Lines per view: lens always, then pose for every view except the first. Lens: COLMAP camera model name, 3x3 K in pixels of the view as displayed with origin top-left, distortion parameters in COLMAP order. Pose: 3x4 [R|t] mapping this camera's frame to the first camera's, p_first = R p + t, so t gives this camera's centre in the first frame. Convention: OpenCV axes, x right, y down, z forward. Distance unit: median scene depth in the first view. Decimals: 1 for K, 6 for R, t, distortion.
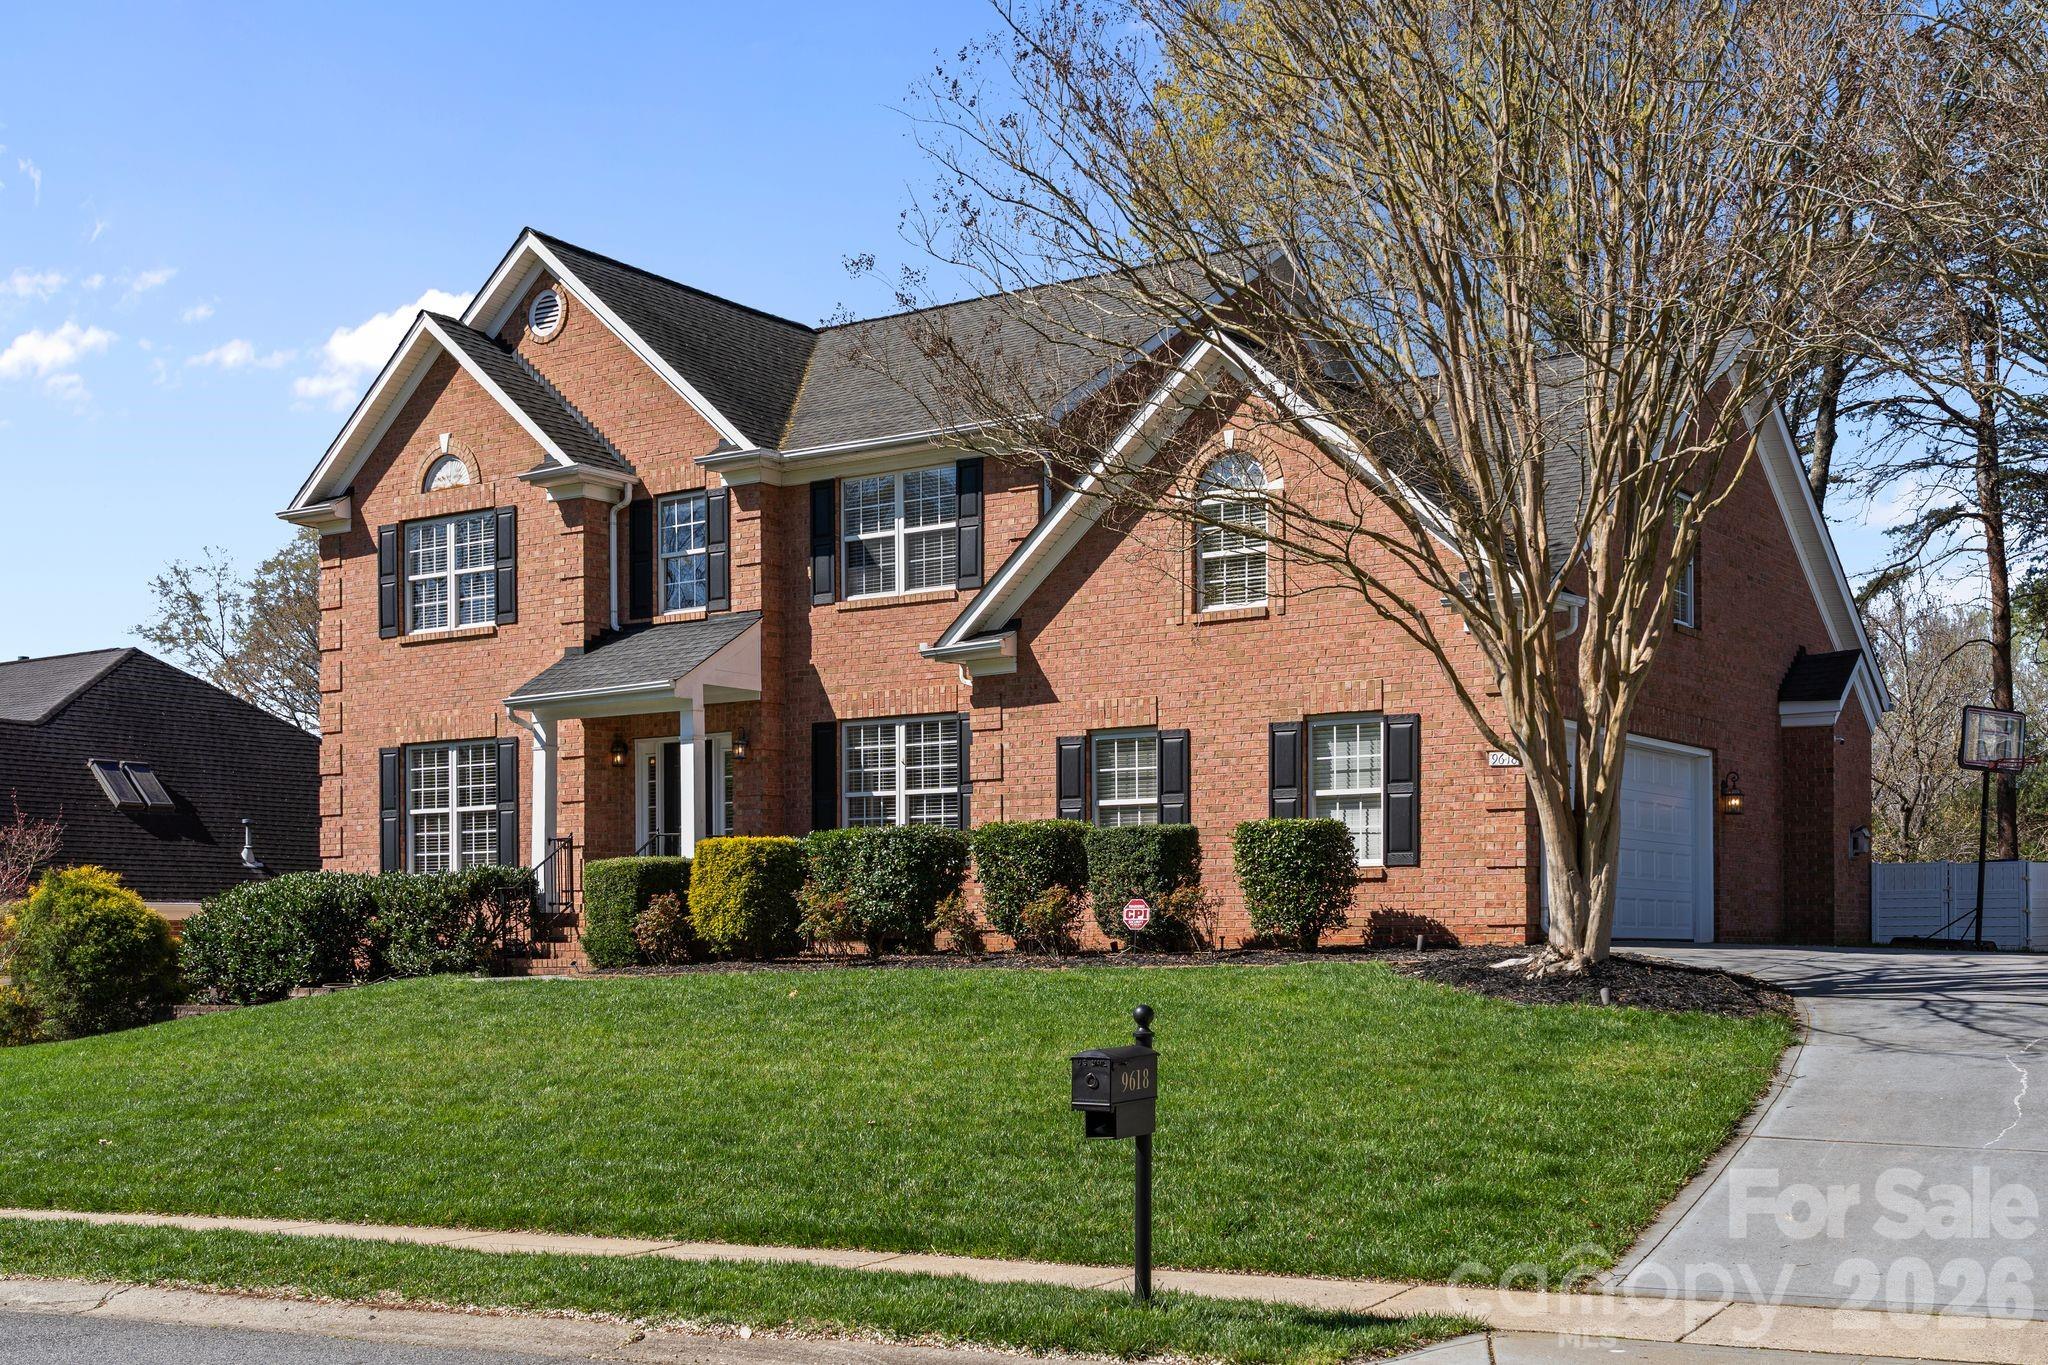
lens RADIAL K [[816.2, 0, 1024.2], [0, 816.2, 660.4], [0, 0, 1]] dist [-0.001759, -0.000192]
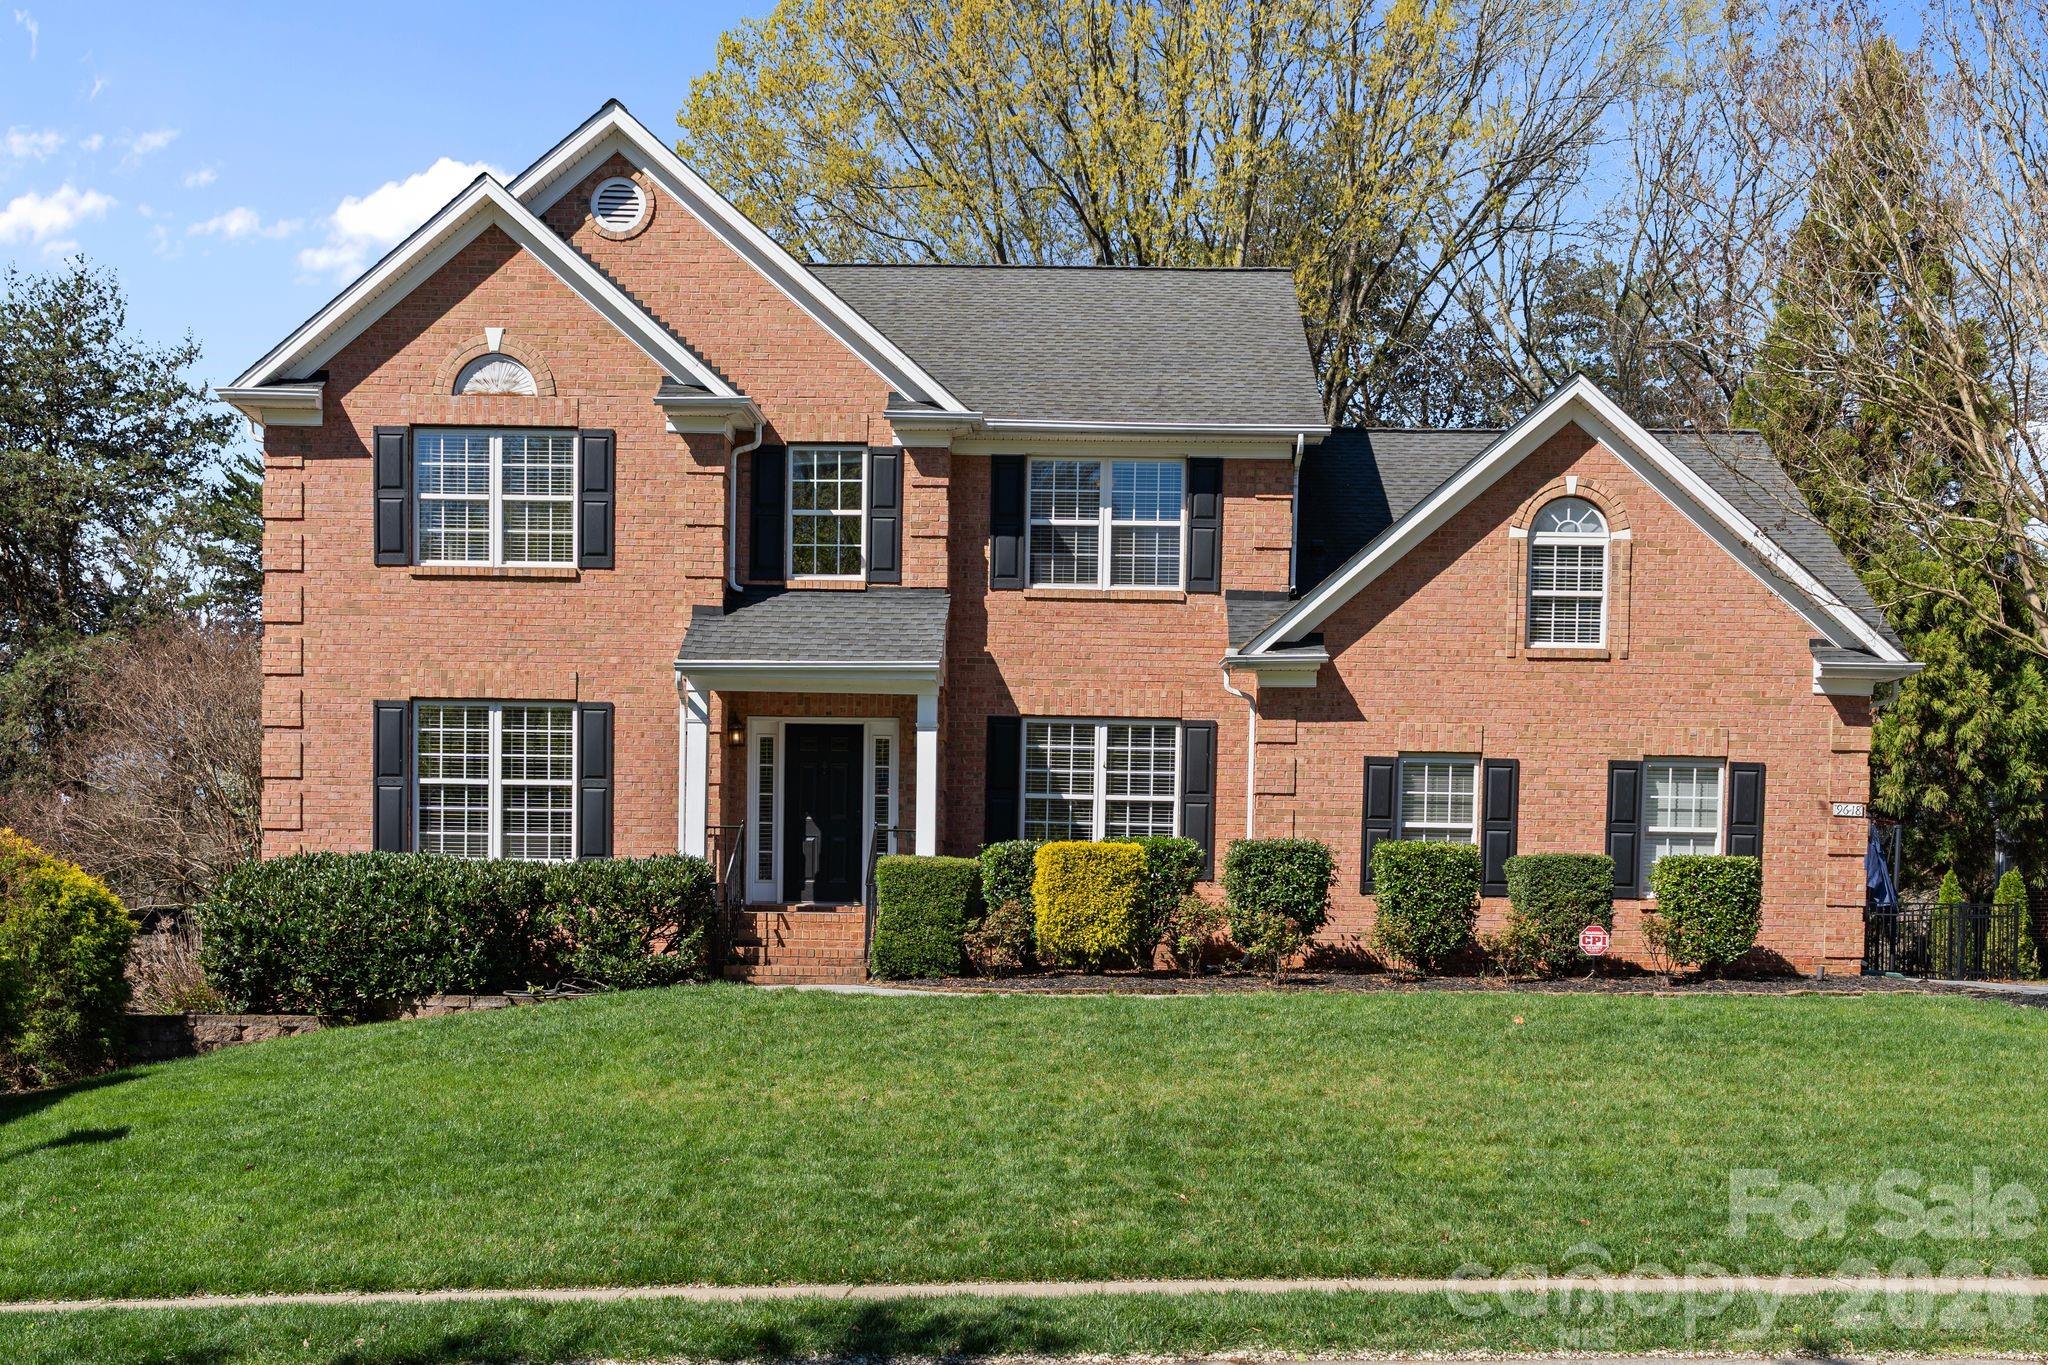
lens RADIAL K [[841.4, 0, 1029.0], [0, 841.4, 676.5], [0, 0, 1]] dist [-0.000366, 0.000164]
pose [[0.974551, 0.089174, 0.205668, -0.412443], [-0.093723, 0.995520, 0.012465, 0.015967], [-0.203635, -0.031423, 0.978542, 0.056256]]
